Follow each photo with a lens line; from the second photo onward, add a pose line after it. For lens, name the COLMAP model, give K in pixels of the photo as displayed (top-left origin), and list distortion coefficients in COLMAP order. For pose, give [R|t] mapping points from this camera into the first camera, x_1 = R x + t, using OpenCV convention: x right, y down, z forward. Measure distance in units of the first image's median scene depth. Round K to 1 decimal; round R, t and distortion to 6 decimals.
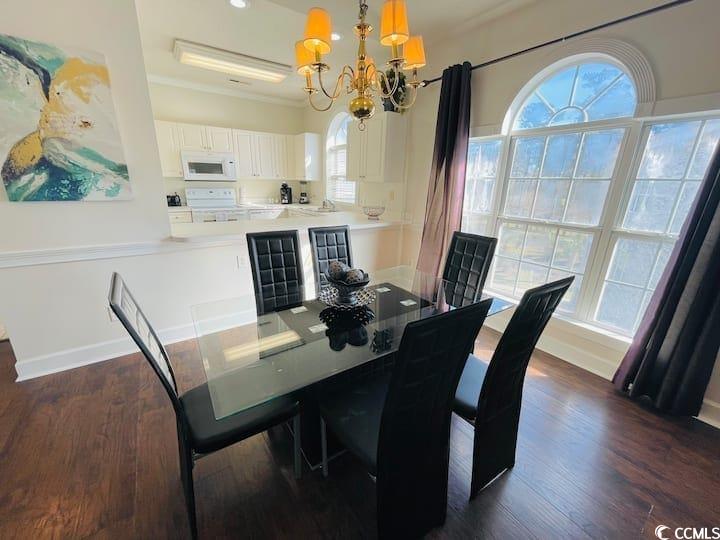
lens RADIAL K [[290.4, 0, 359.4], [0, 290.4, 271.1], [0, 0, 1]] dist [0.002053, -0.000975]
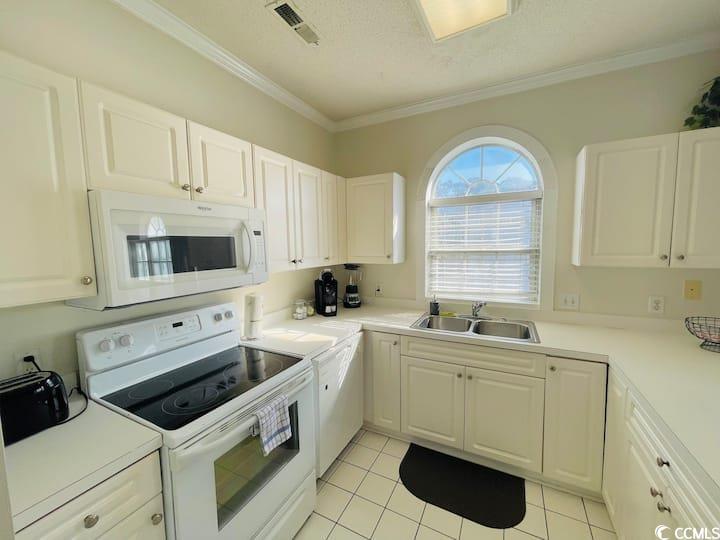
lens RADIAL K [[290.4, 0, 359.4], [0, 290.4, 271.1], [0, 0, 1]] dist [0.002053, -0.000975]
pose [[0.883498, -0.083744, 0.460888, -0.615567], [0.176779, 0.970745, -0.162491, -0.313426], [-0.433797, 0.225036, 0.872456, 0.815387]]
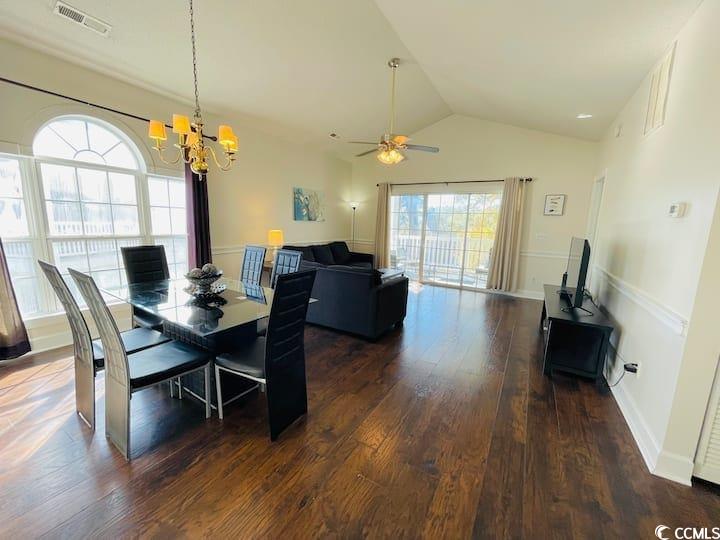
lens RADIAL K [[290.4, 0, 359.4], [0, 290.4, 271.1], [0, 0, 1]] dist [0.002053, -0.000975]
pose [[-0.397011, -0.192143, 0.897476, -0.643496], [0.227441, 0.926746, 0.299021, -0.097813], [-0.889187, 0.322837, -0.324227, 0.300259]]
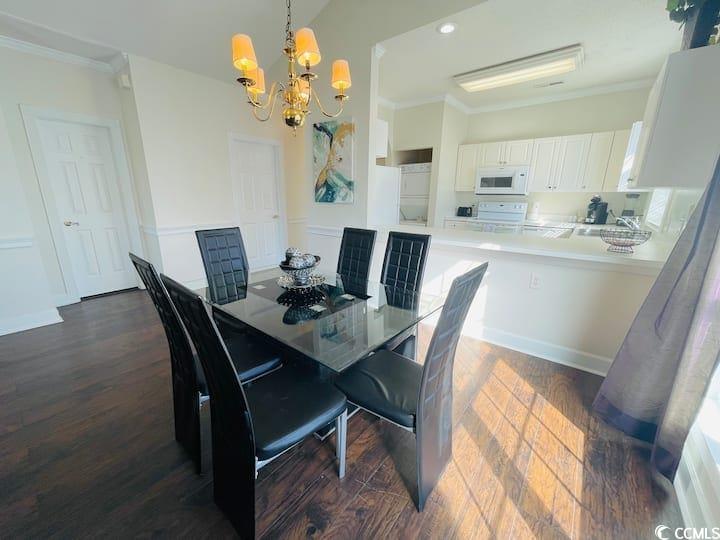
lens RADIAL K [[290.4, 0, 359.4], [0, 290.4, 271.1], [0, 0, 1]] dist [0.002053, -0.000975]
pose [[0.283394, 0.225657, -0.932077, 0.444907], [-0.287648, 0.947173, 0.141853, -0.073708], [0.914848, 0.227910, 0.333333, 0.336790]]
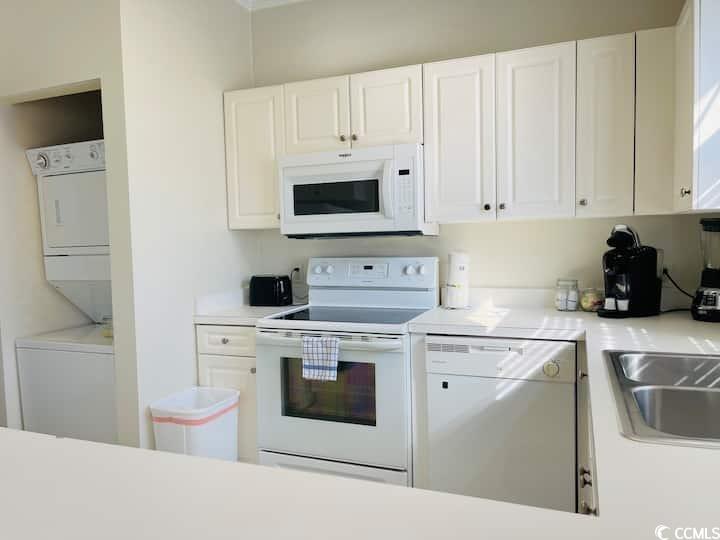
lens RADIAL K [[552.9, 0, 360.0], [0, 552.9, 270.0], [0, 0, 1]] dist [0.058605, -0.066893]
pose [[0.548291, 0.009048, -0.836239, 0.009423], [-0.208362, 0.969886, -0.126121, -0.243252], [0.809915, 0.243392, 0.533665, 0.850049]]
